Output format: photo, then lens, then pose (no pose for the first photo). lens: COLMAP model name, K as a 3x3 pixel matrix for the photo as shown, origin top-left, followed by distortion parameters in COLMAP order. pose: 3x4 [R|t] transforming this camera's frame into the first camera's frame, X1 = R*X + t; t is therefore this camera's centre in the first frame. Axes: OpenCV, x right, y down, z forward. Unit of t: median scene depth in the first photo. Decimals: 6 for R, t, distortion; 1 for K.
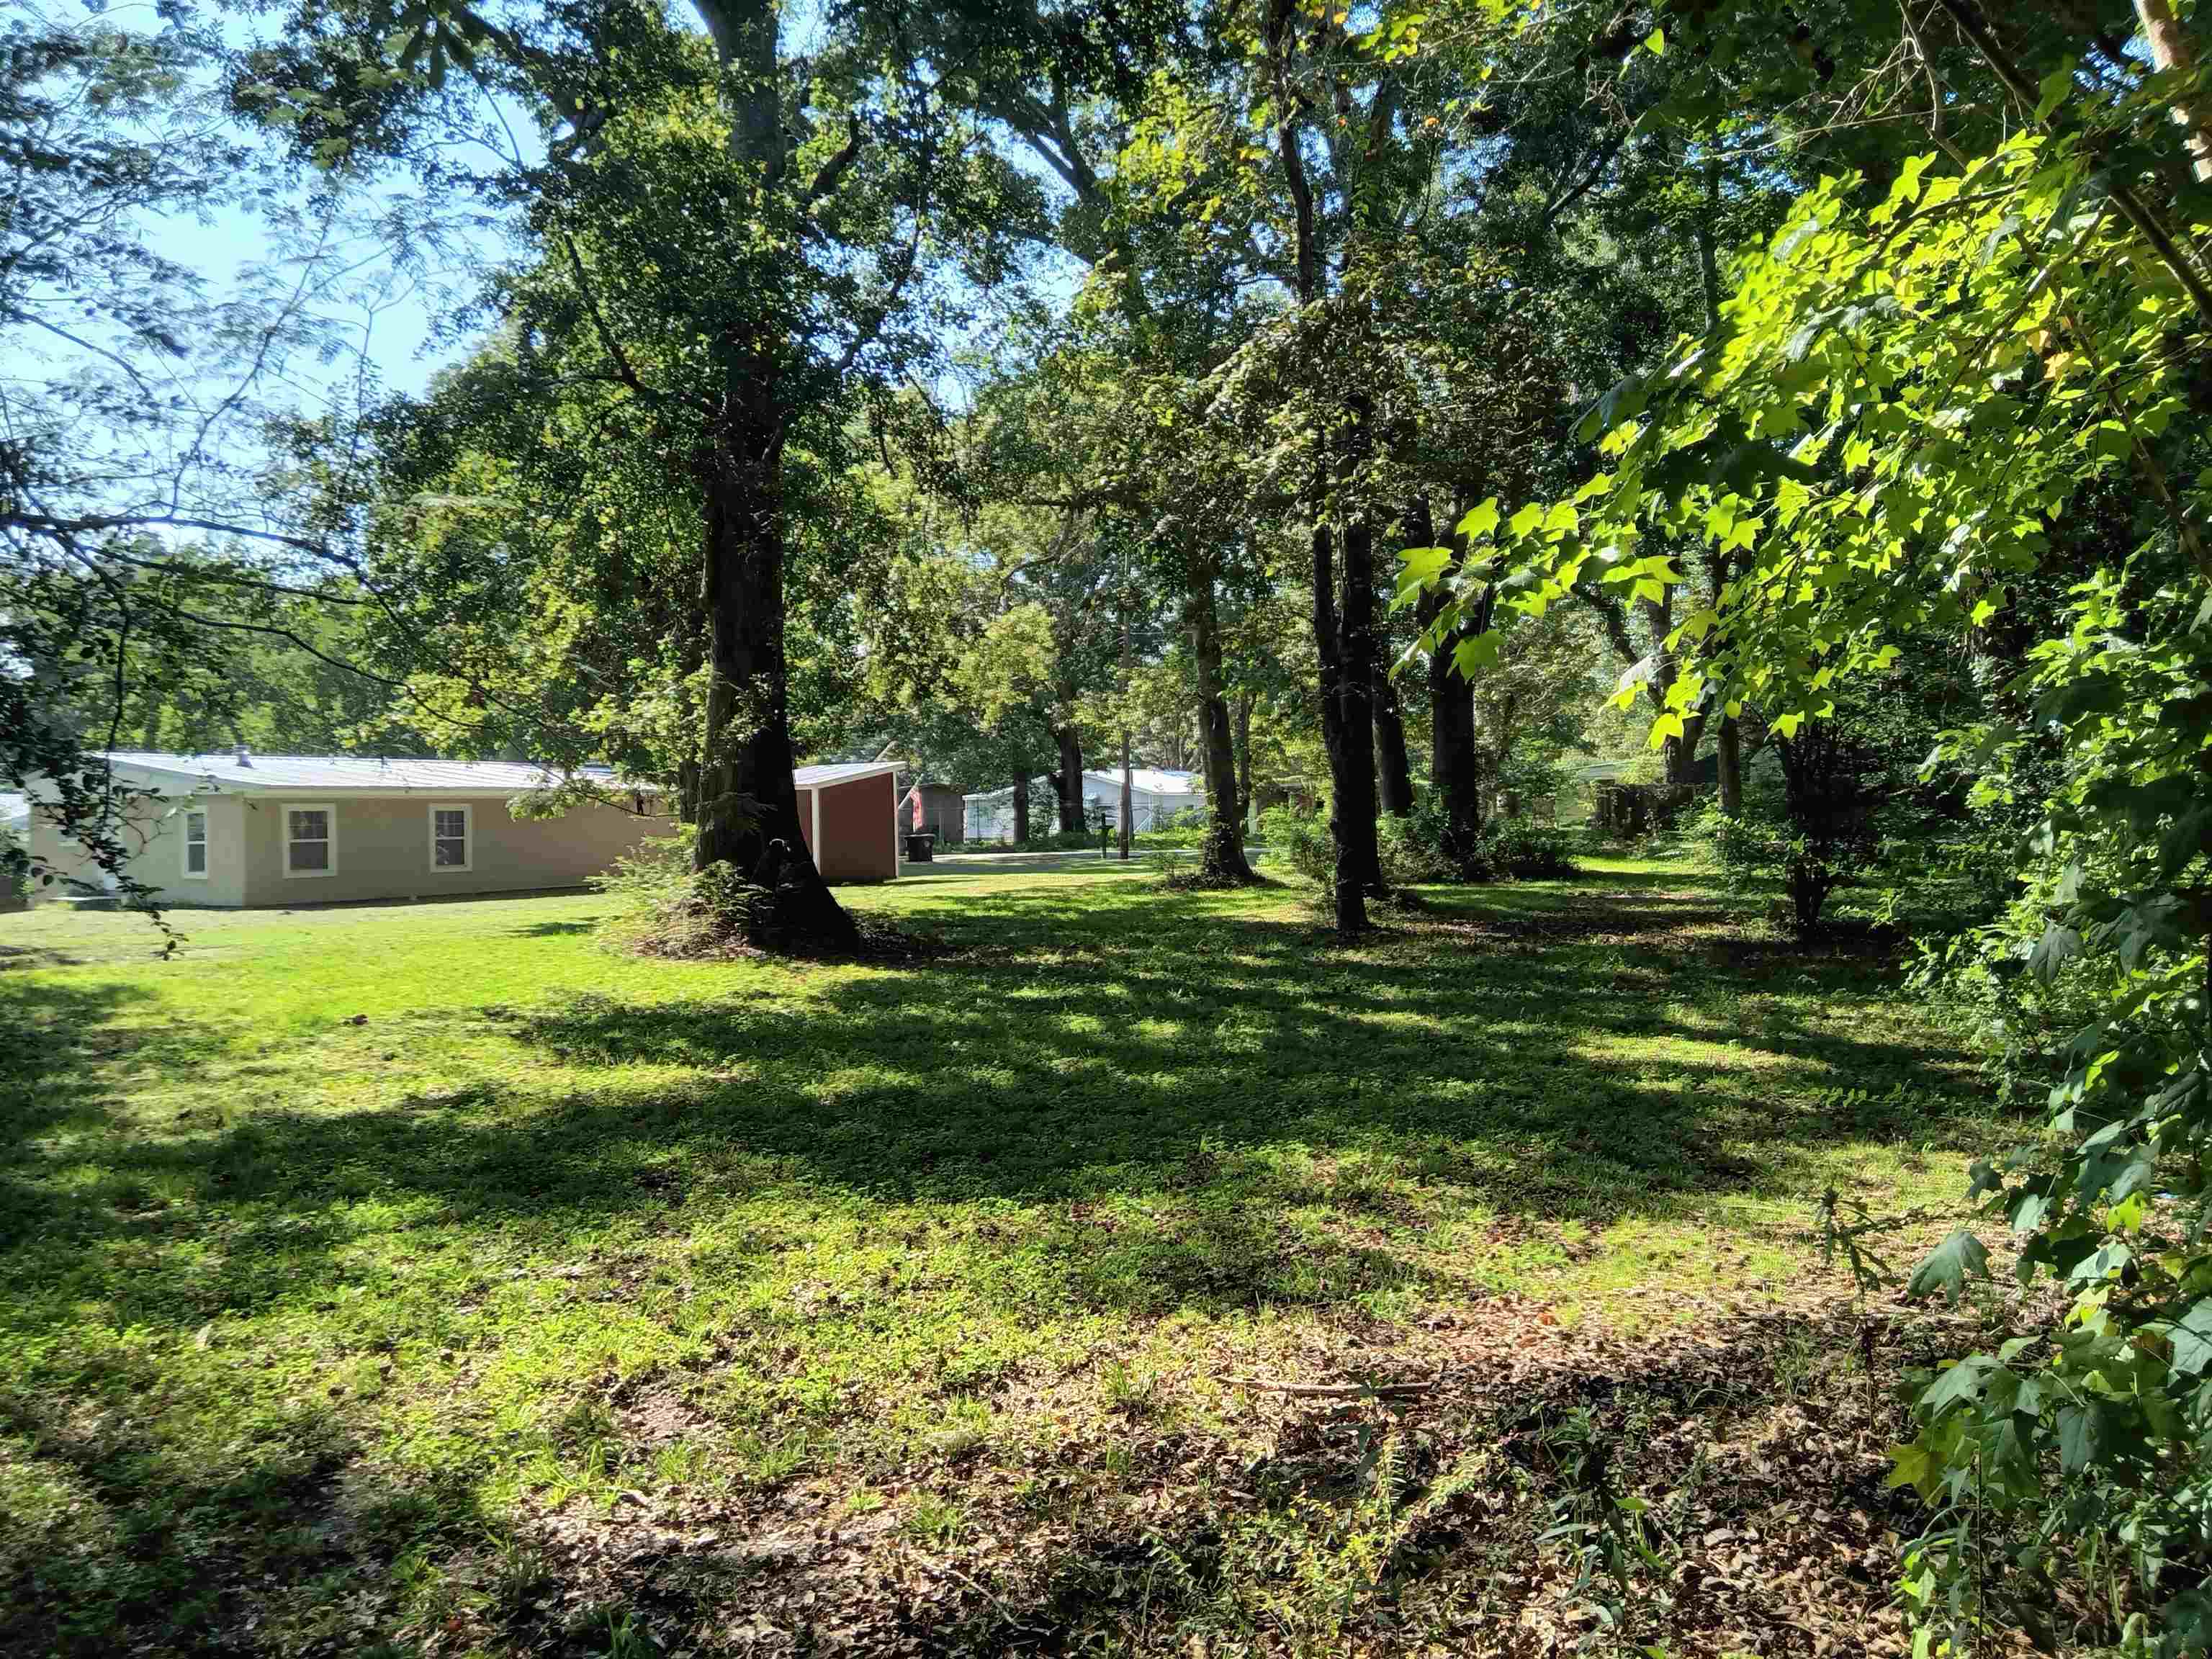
lens RADIAL K [[1700.4, 0, 1106.0], [0, 1700.4, 829.5], [0, 0, 1]] dist [0.092800, -0.105615]
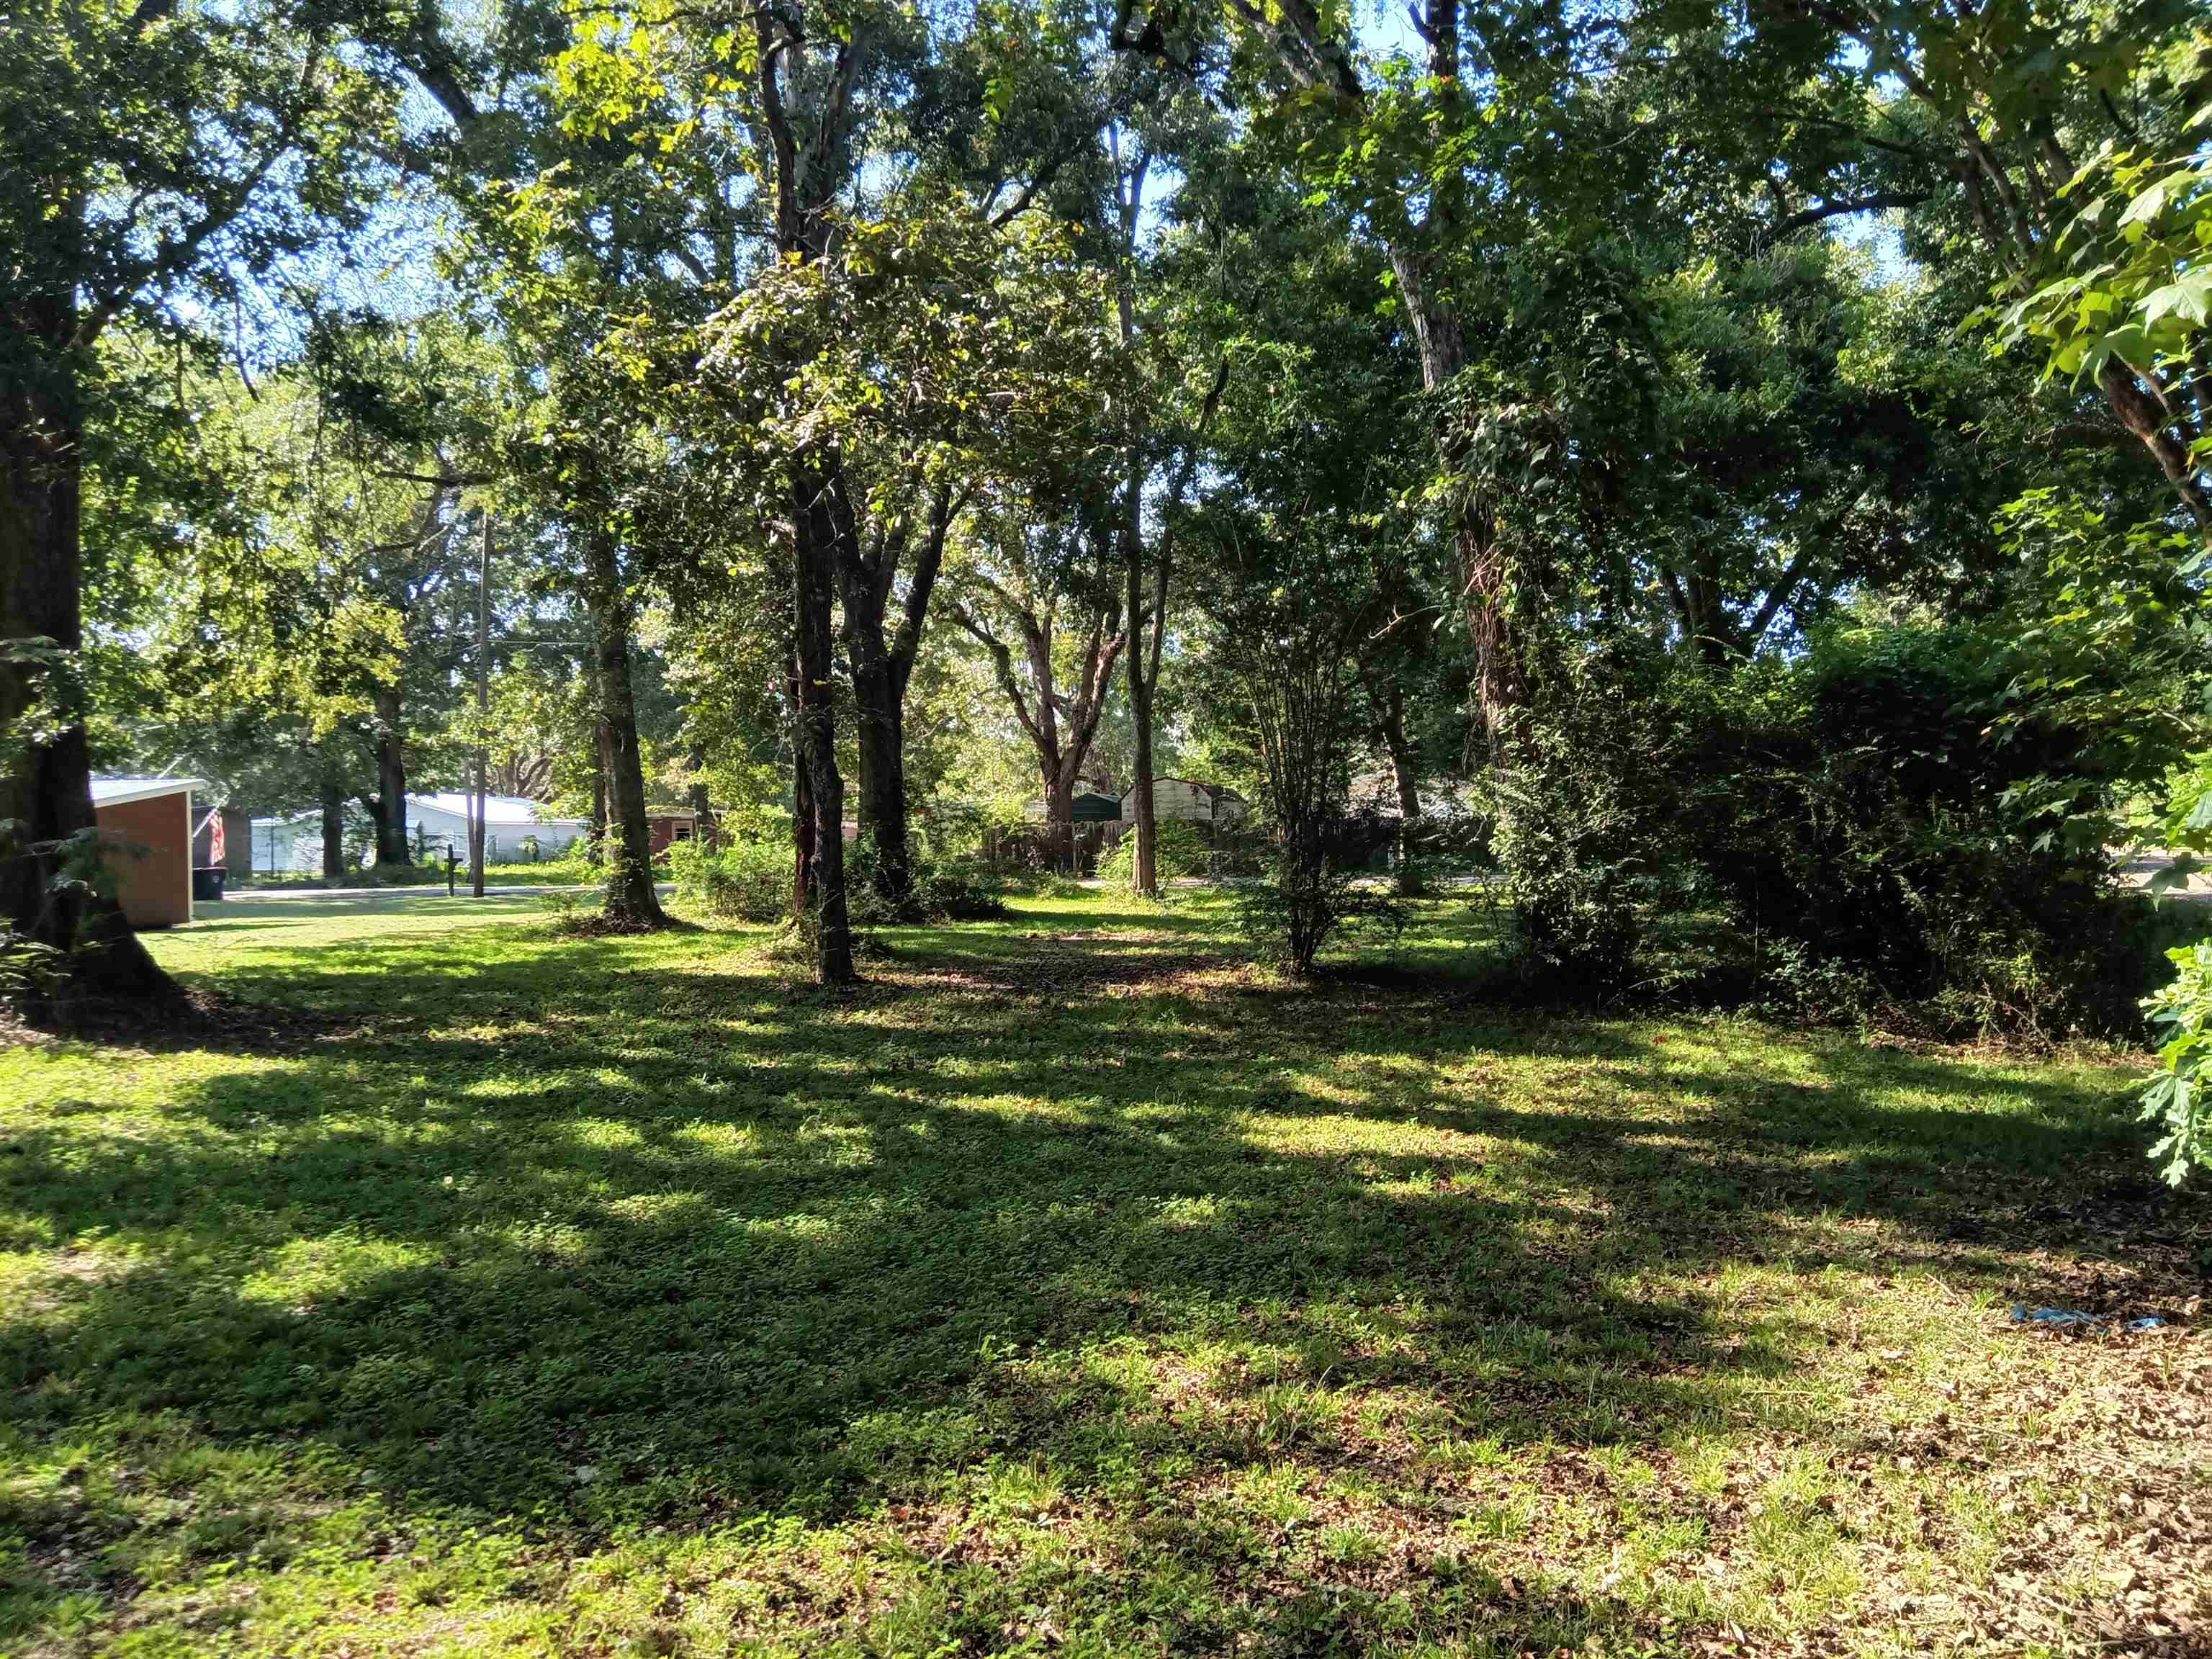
lens RADIAL K [[1700.4, 0, 1106.0], [0, 1700.4, 829.5], [0, 0, 1]] dist [0.092800, -0.105615]
pose [[0.924661, 0.014863, 0.380500, -0.051579], [-0.007547, 0.999757, -0.020712, -0.002783], [-0.380715, 0.016280, 0.924549, 0.113177]]
